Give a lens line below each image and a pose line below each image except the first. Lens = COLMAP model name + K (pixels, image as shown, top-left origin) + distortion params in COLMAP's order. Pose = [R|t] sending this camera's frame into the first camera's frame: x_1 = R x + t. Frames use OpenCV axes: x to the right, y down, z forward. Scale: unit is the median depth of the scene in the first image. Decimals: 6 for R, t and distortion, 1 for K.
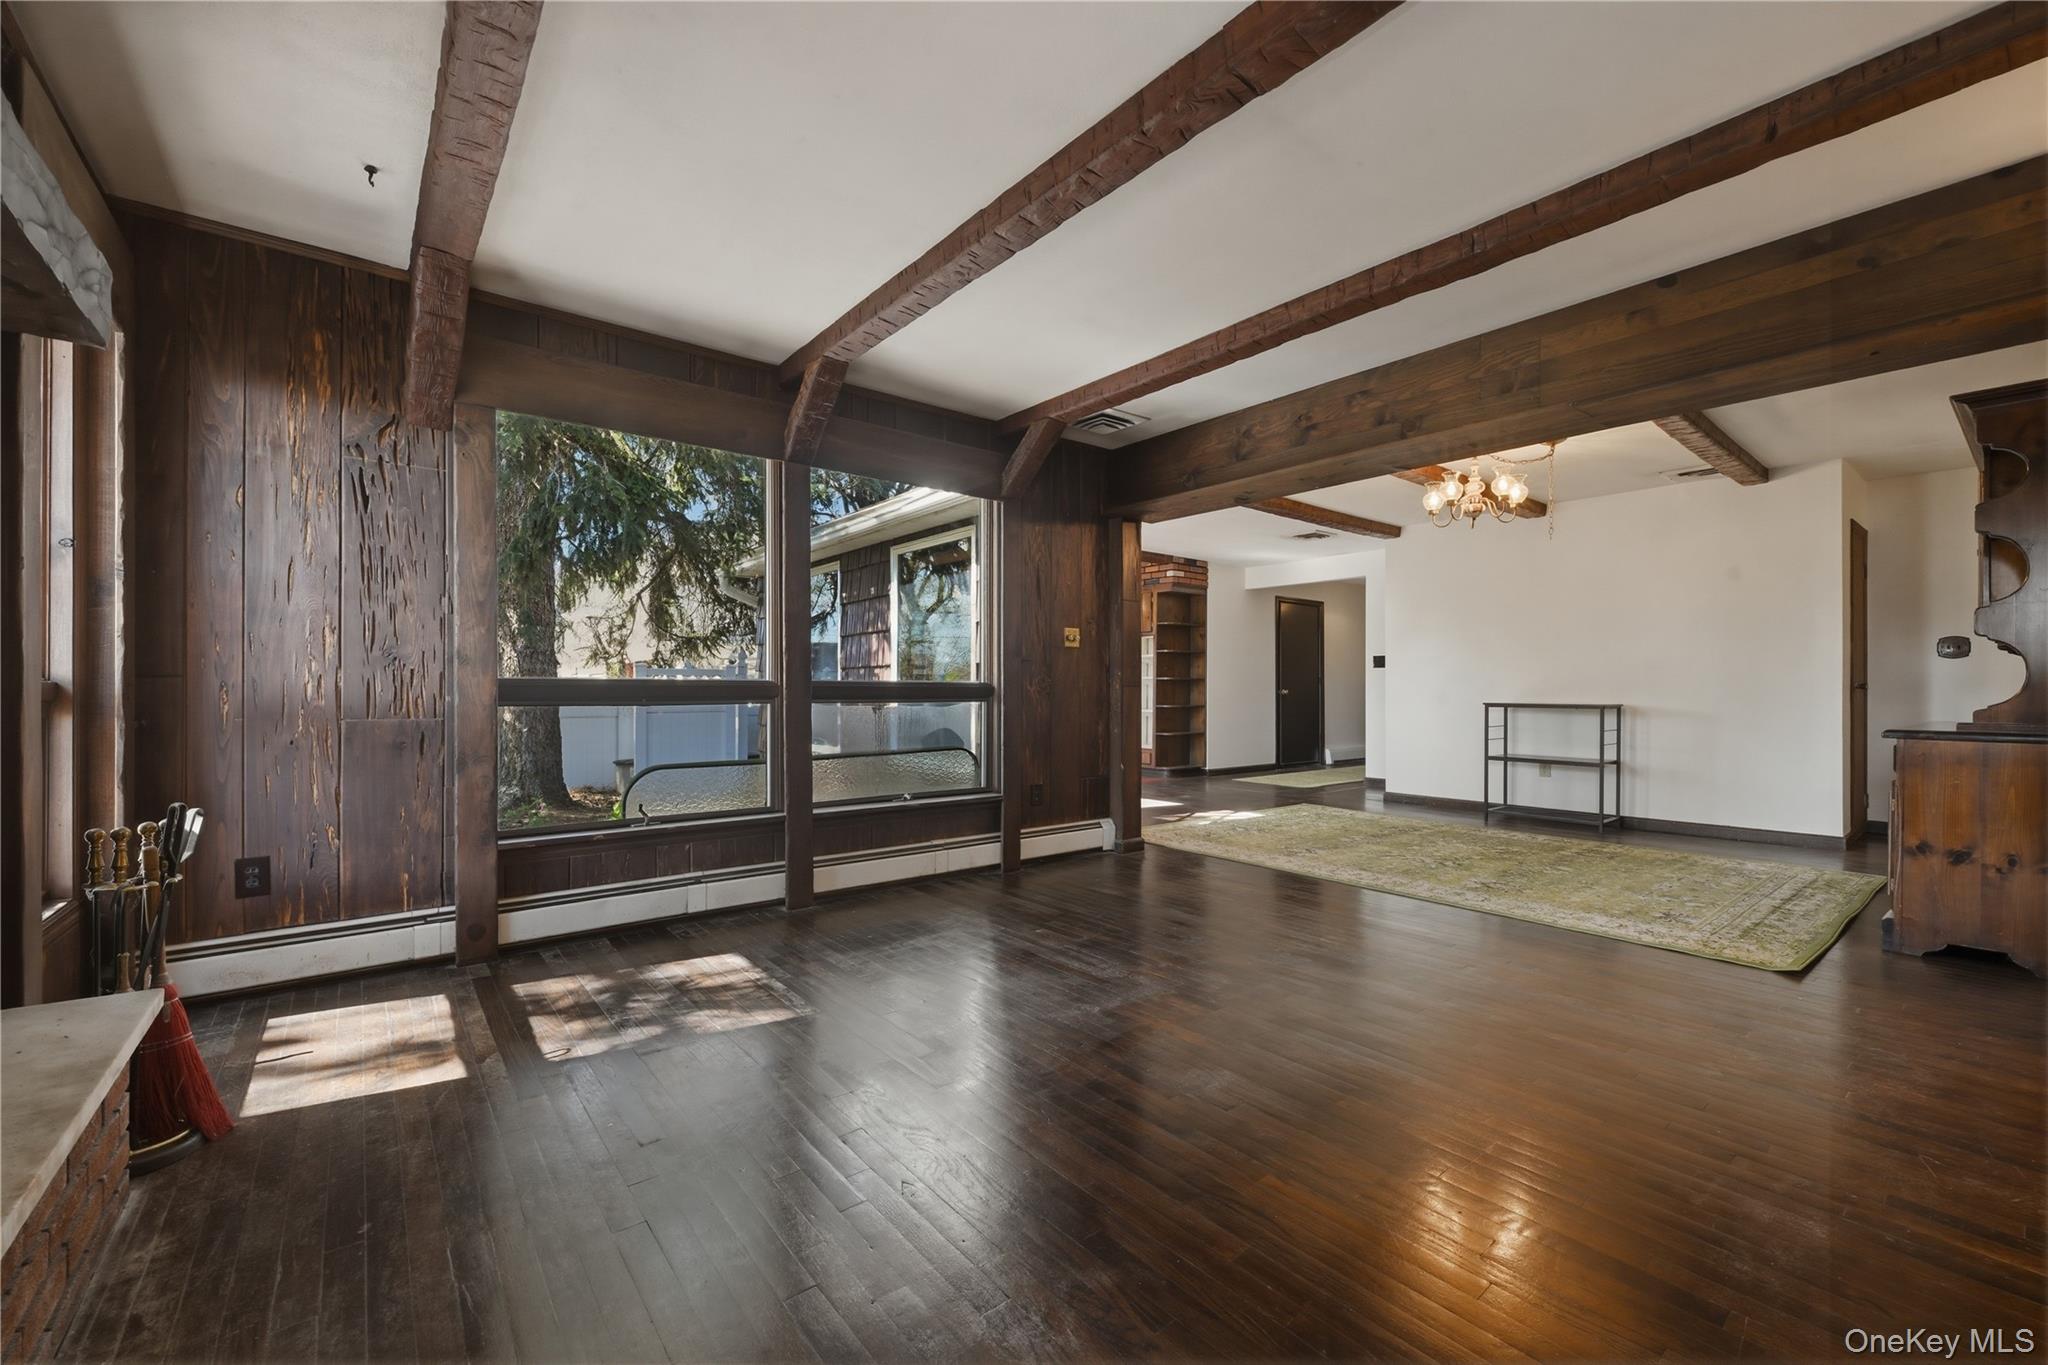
lens RADIAL K [[820.9, 0, 1024.1], [0, 820.9, 693.9], [0, 0, 1]] dist [0.000162, -0.000027]
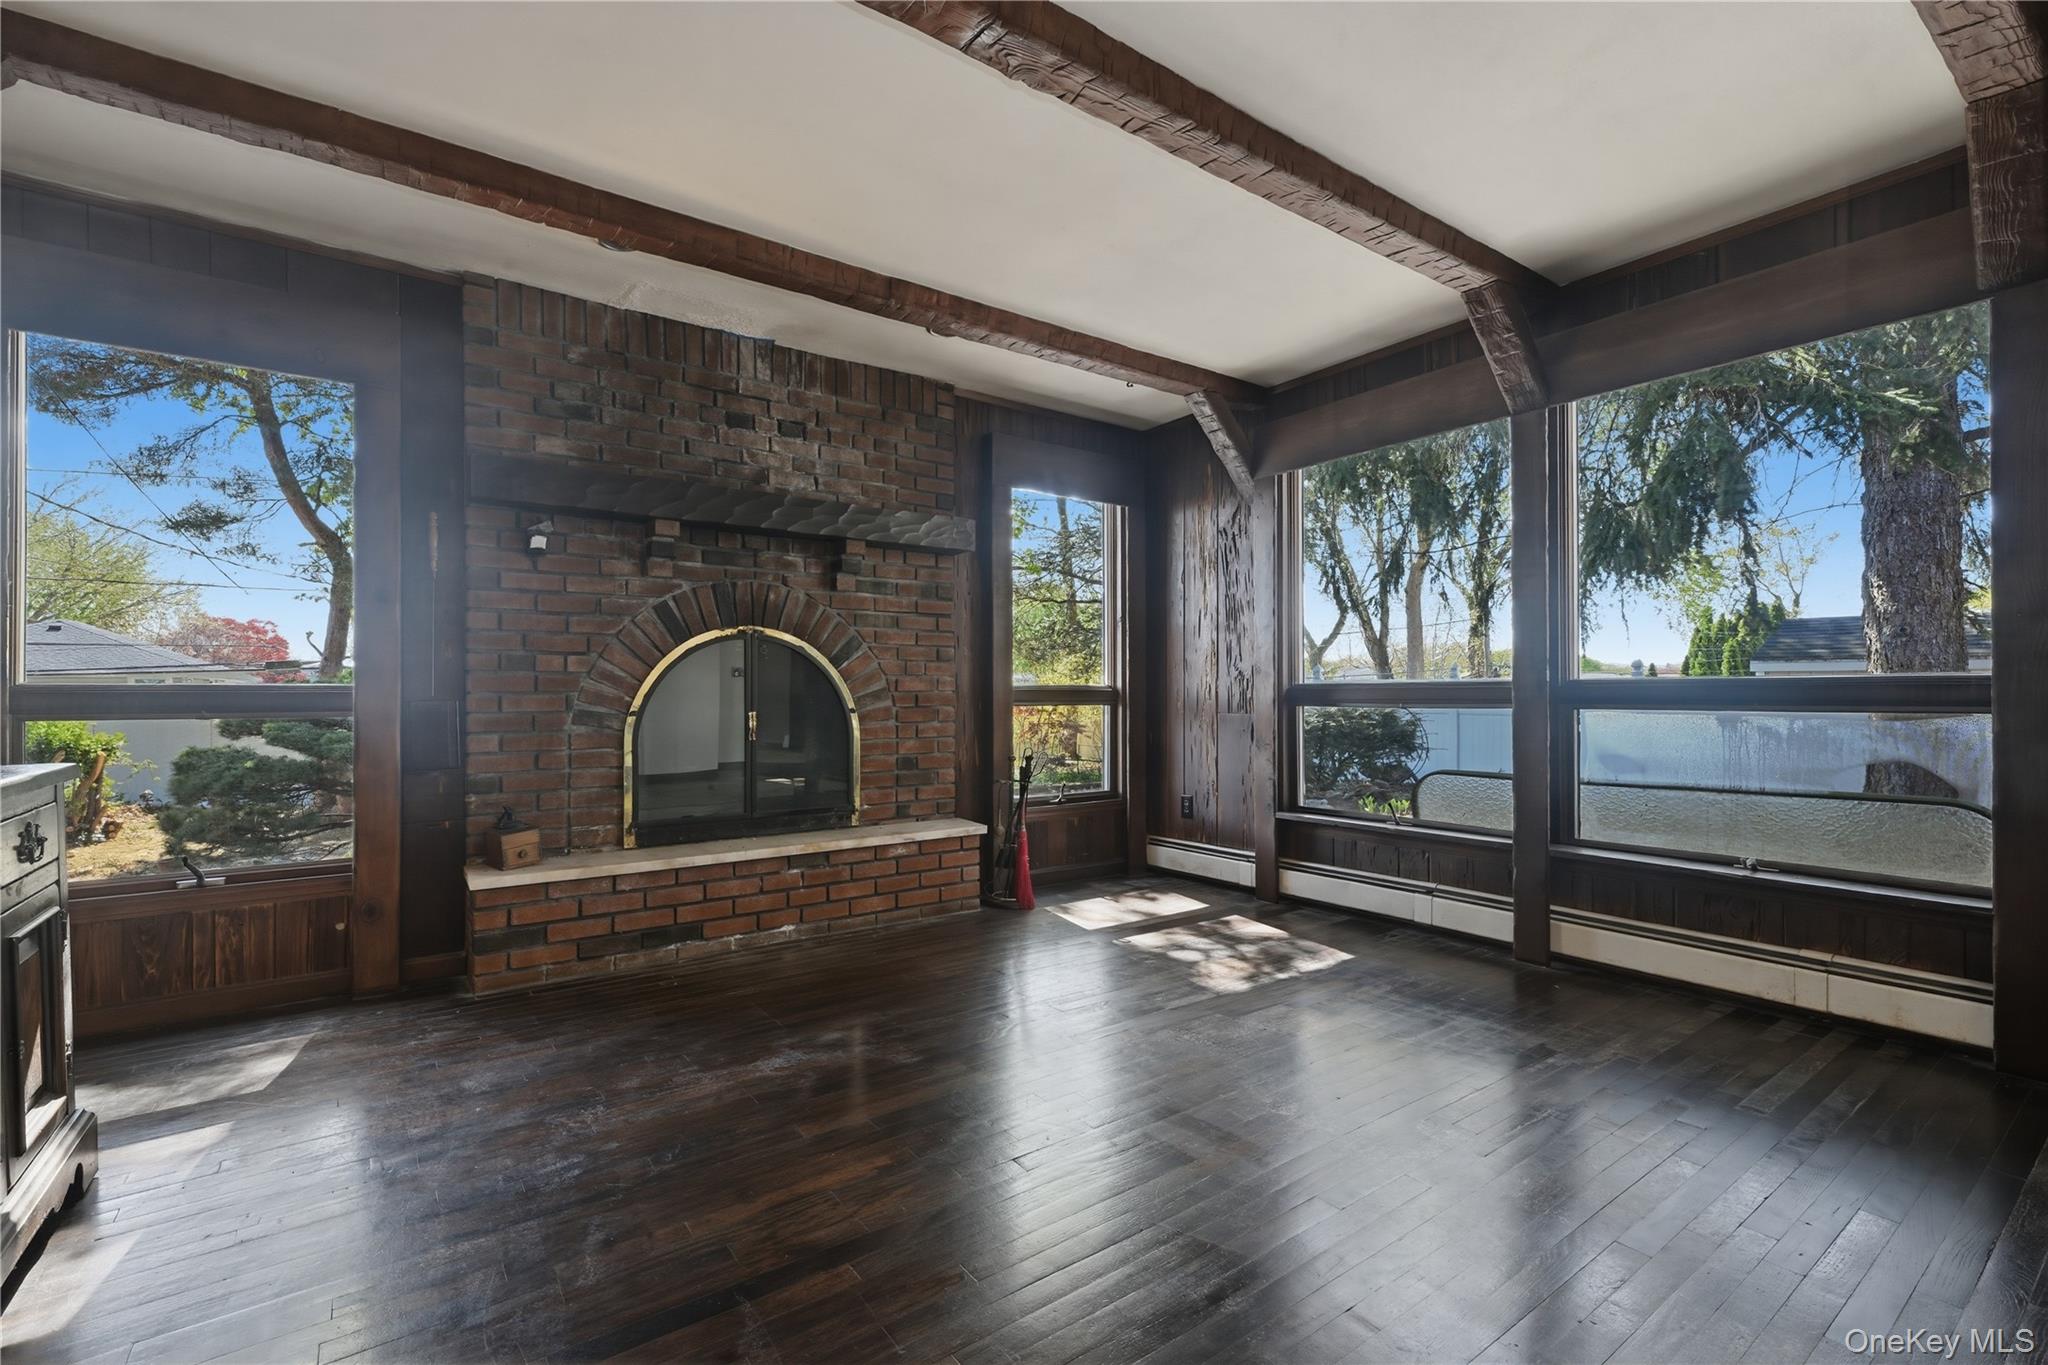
lens RADIAL K [[905.7, 0, 1026.8], [0, 905.7, 695.2], [0, 0, 1]] dist [-0.000058, 0.000003]
pose [[-0.058351, 0.000318, -0.998296, 0.682140], [-0.000060, 1.000000, 0.000322, -0.002177], [0.998296, 0.000078, -0.058351, 0.590895]]
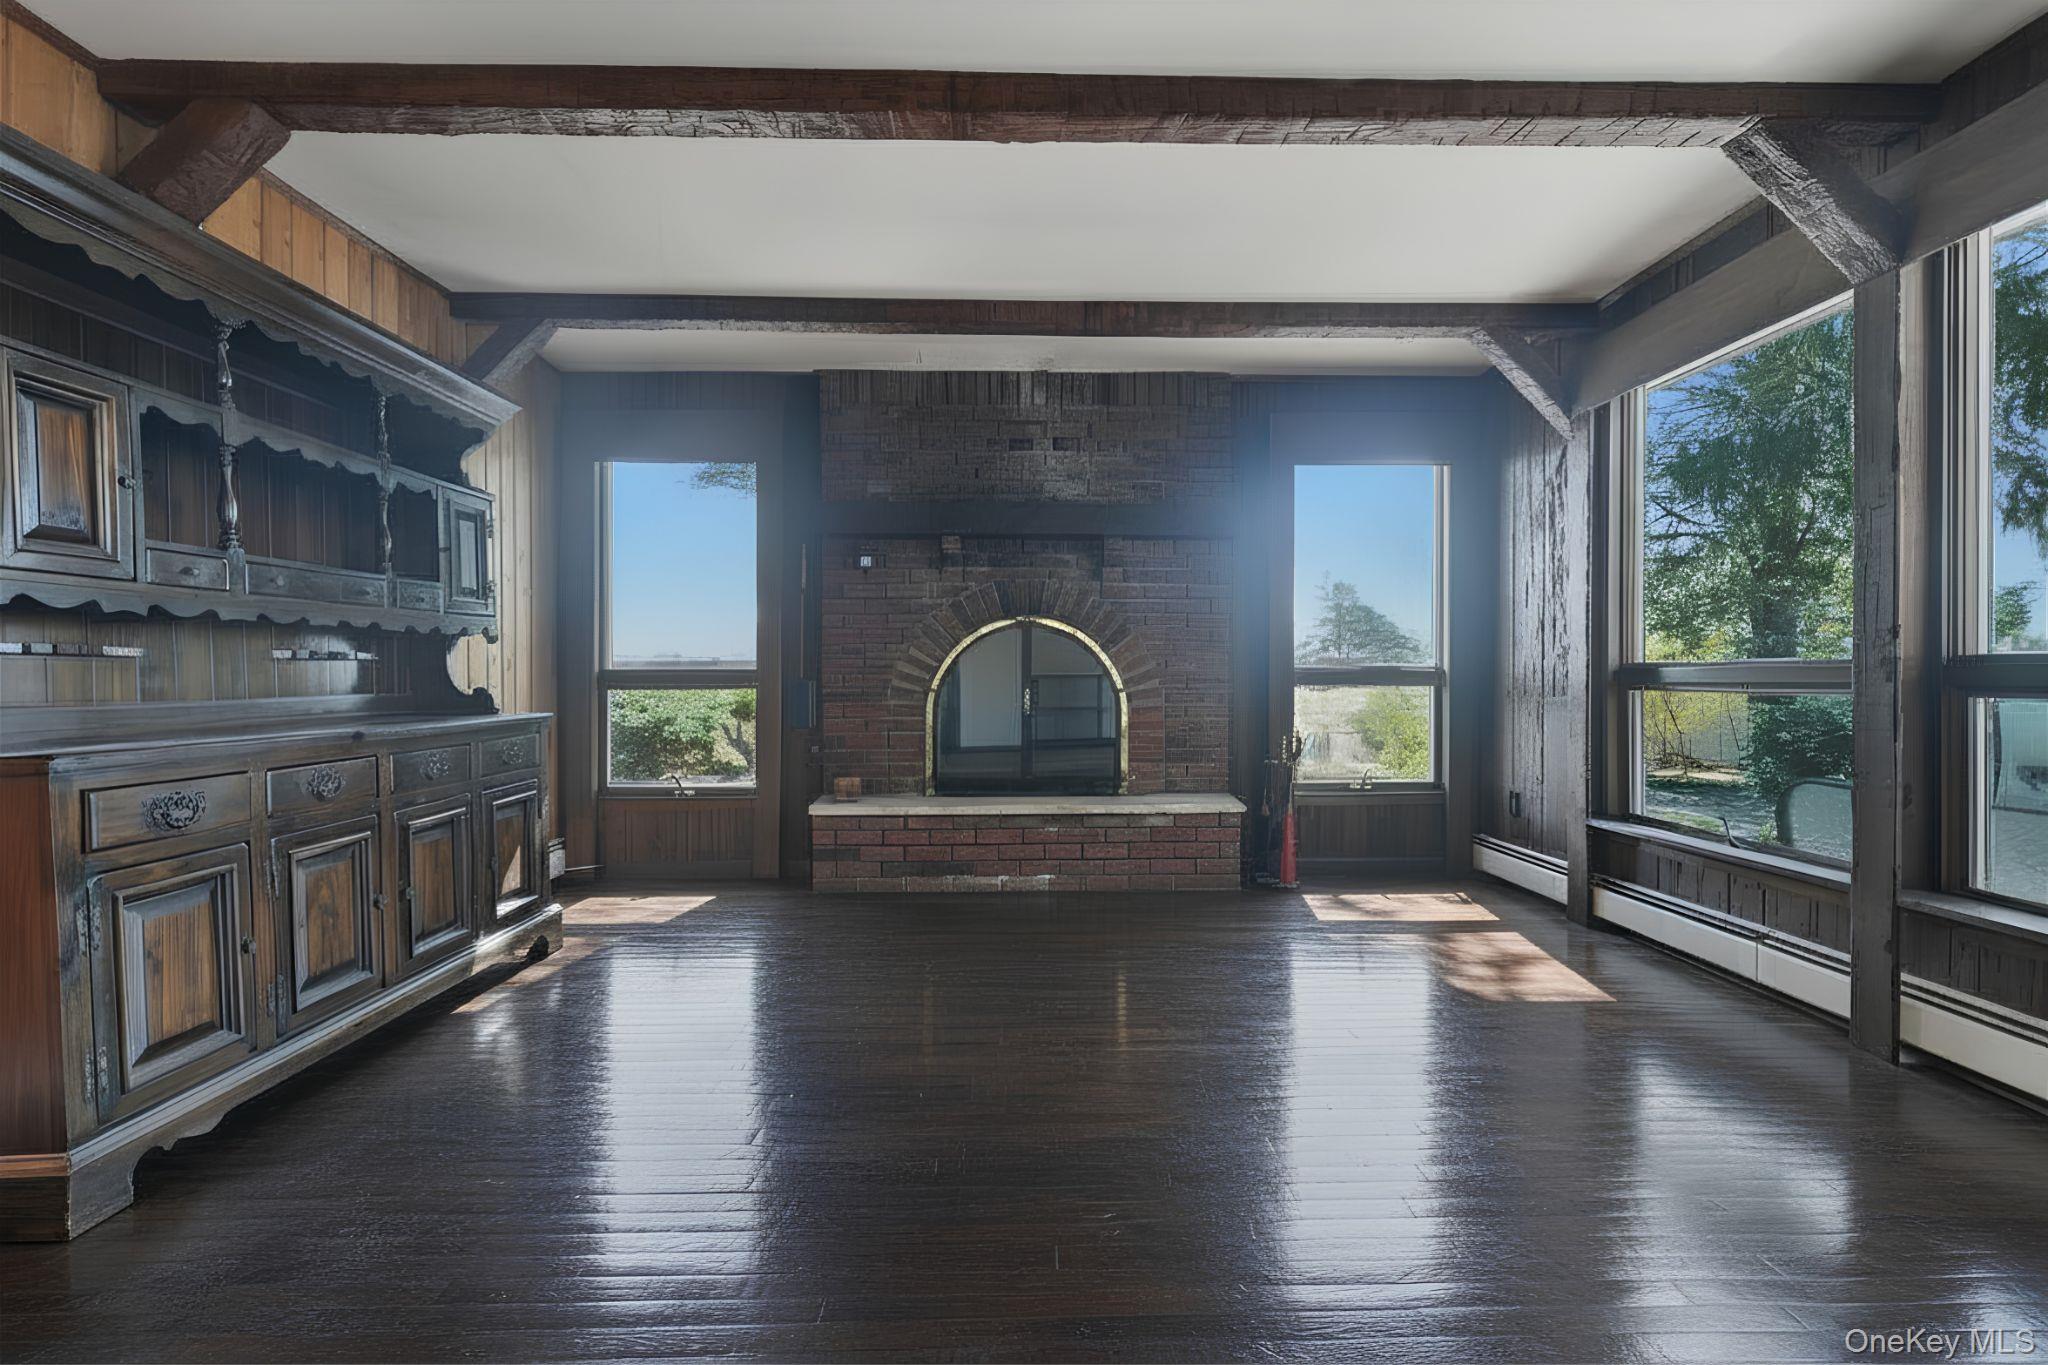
lens RADIAL K [[898.5, 0, 1035.6], [0, 898.5, 679.8], [0, 0, 1]] dist [0.000171, 0.000178]
pose [[-0.611005, 0.002692, -0.791622, 0.616054], [-0.001084, 0.999990, 0.004238, -0.001382], [0.791626, 0.003447, -0.610996, 0.977183]]
